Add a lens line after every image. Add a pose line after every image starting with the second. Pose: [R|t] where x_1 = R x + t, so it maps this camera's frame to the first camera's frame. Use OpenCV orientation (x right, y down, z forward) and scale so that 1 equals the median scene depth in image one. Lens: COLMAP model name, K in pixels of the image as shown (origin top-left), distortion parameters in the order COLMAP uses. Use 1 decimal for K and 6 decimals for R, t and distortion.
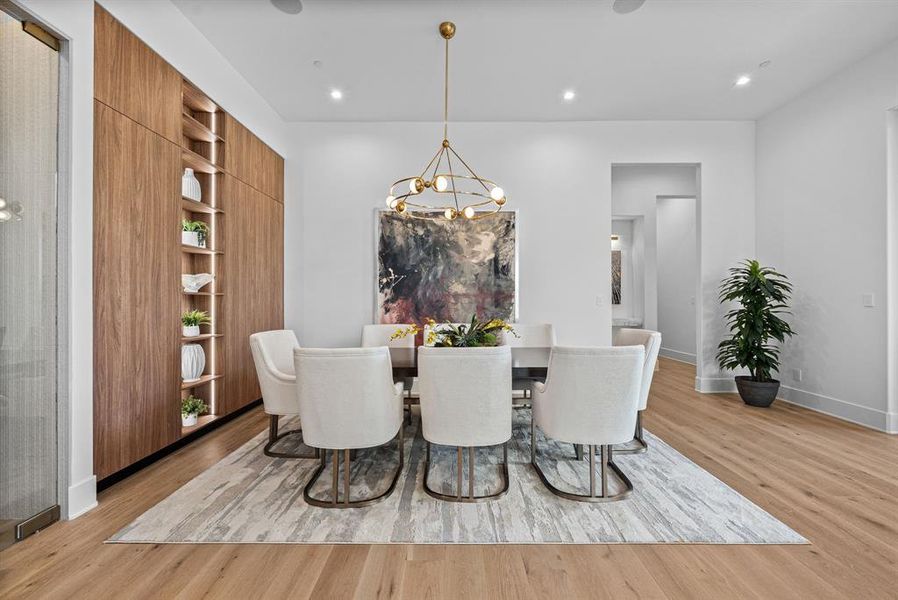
lens RADIAL K [[358.6, 0, 456.5], [0, 358.6, 298.8], [0, 0, 1]] dist [-0.004218, 0.000708]
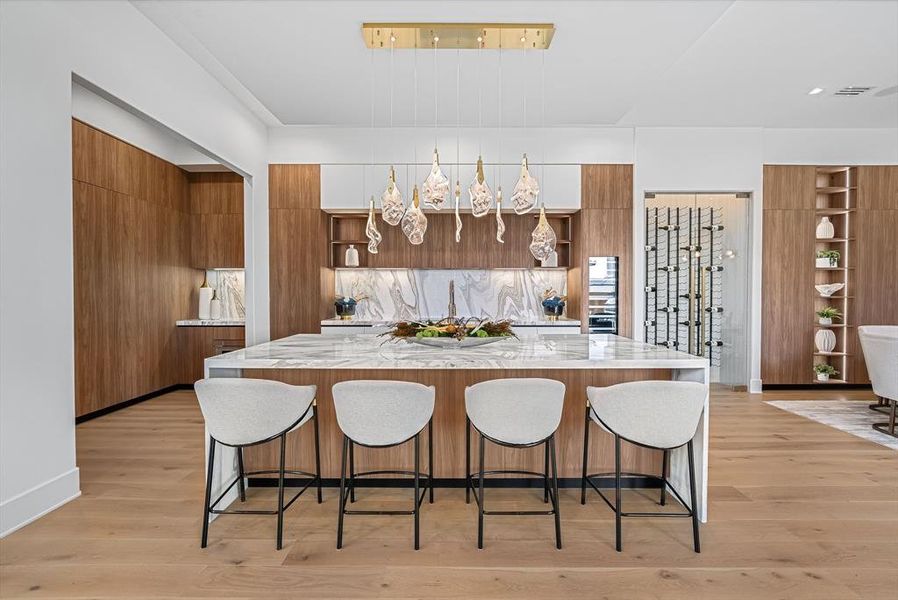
lens RADIAL K [[358.6, 0, 452.8], [0, 358.6, 299.7], [0, 0, 1]] dist [-0.004218, 0.000708]
pose [[-0.011699, 0.018325, -0.999764, 0.929388], [0.004018, 0.999825, 0.018279, -0.042267], [0.999923, -0.003803, -0.011770, -0.676923]]
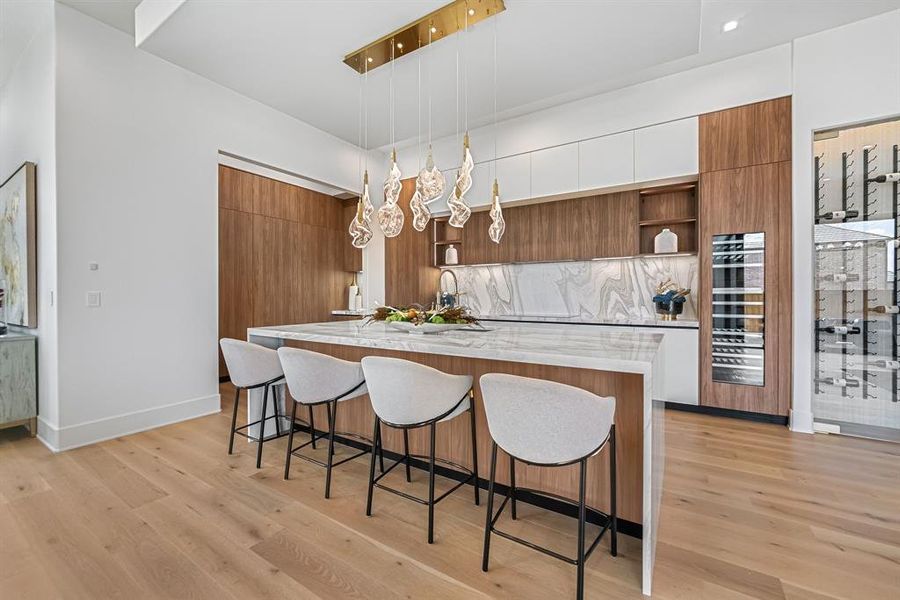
lens RADIAL K [[359.4, 0, 452.2], [0, 359.4, 298.8], [0, 0, 1]] dist [-0.004218, 0.000708]
pose [[-0.539489, 0.007974, -0.841955, 0.785649], [0.006267, 0.999965, 0.005455, -0.001994], [0.841969, -0.002334, -0.539521, -0.144831]]
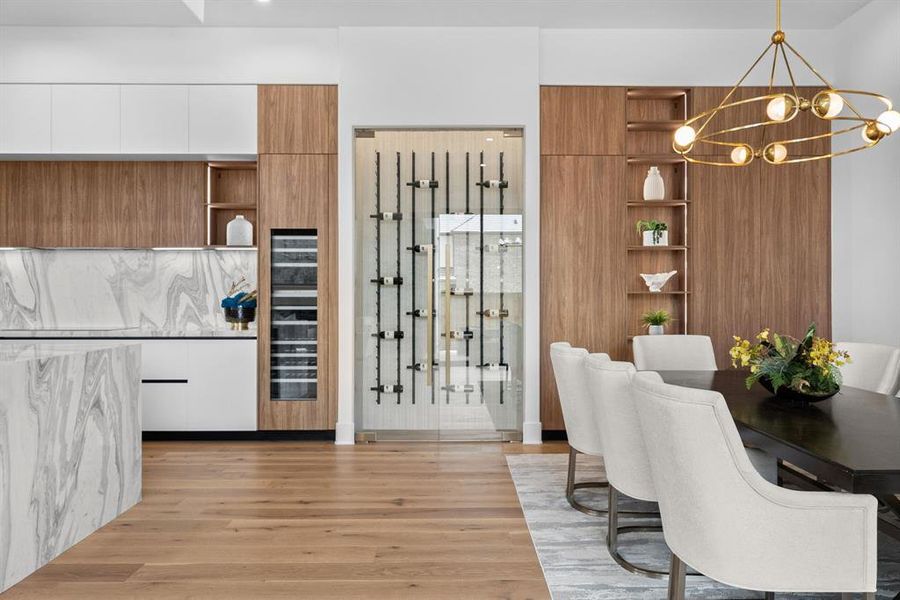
lens RADIAL K [[611.8, 0, 452.8], [0, 611.8, 300.3], [0, 0, 1]] dist [-0.021409, 0.004396]
pose [[-0.001108, 0.005836, -0.999982, 1.056489], [0.004687, 0.999972, 0.005831, -0.006294], [0.999988, -0.004680, -0.001135, 0.492025]]
